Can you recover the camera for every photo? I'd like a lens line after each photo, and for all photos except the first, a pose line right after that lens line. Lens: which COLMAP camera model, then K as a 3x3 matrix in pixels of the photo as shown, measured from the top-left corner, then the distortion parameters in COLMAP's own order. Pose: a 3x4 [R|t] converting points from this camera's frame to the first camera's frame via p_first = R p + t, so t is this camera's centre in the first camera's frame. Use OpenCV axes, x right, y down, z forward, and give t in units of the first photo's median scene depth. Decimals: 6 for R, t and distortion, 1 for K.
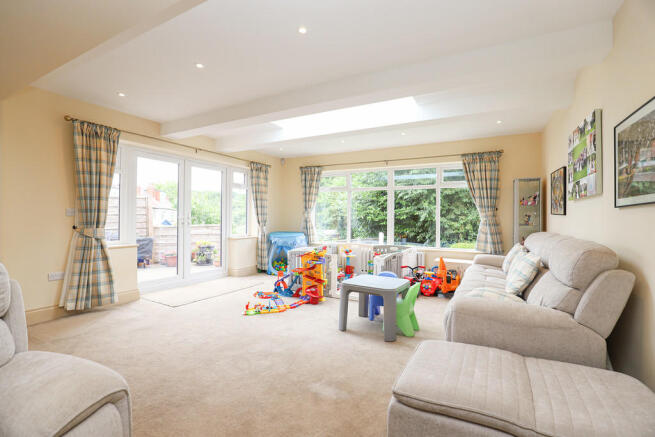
lens RADIAL K [[304.3, 0, 328.2], [0, 304.3, 217.5], [0, 0, 1]] dist [-0.018713, 0.000894]
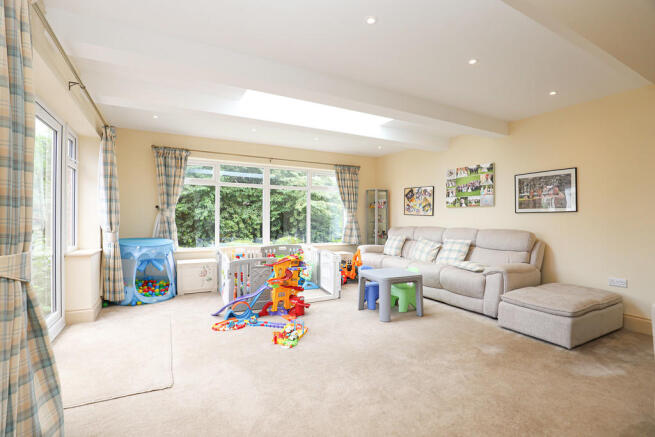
lens RADIAL K [[304.3, 0, 331.1], [0, 304.3, 222.4], [0, 0, 1]] dist [-0.018713, 0.000894]
pose [[0.546733, -0.018654, 0.837099, -0.496774], [-0.000986, 0.999737, 0.022923, -0.004612], [-0.837307, -0.013358, 0.546570, 0.295046]]
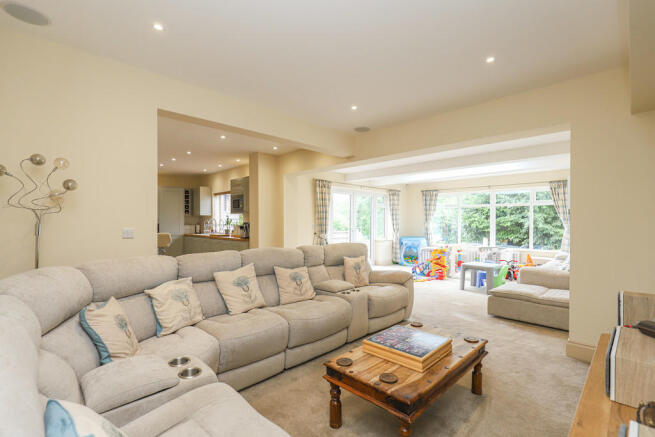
lens RADIAL K [[304.3, 0, 327.1], [0, 304.3, 222.9], [0, 0, 1]] dist [-0.018713, 0.000894]
pose [[0.952415, -0.003357, -0.304785, -0.087484], [0.004013, 0.999991, 0.001525, -0.022354], [0.304777, -0.002675, 0.952420, -0.516955]]
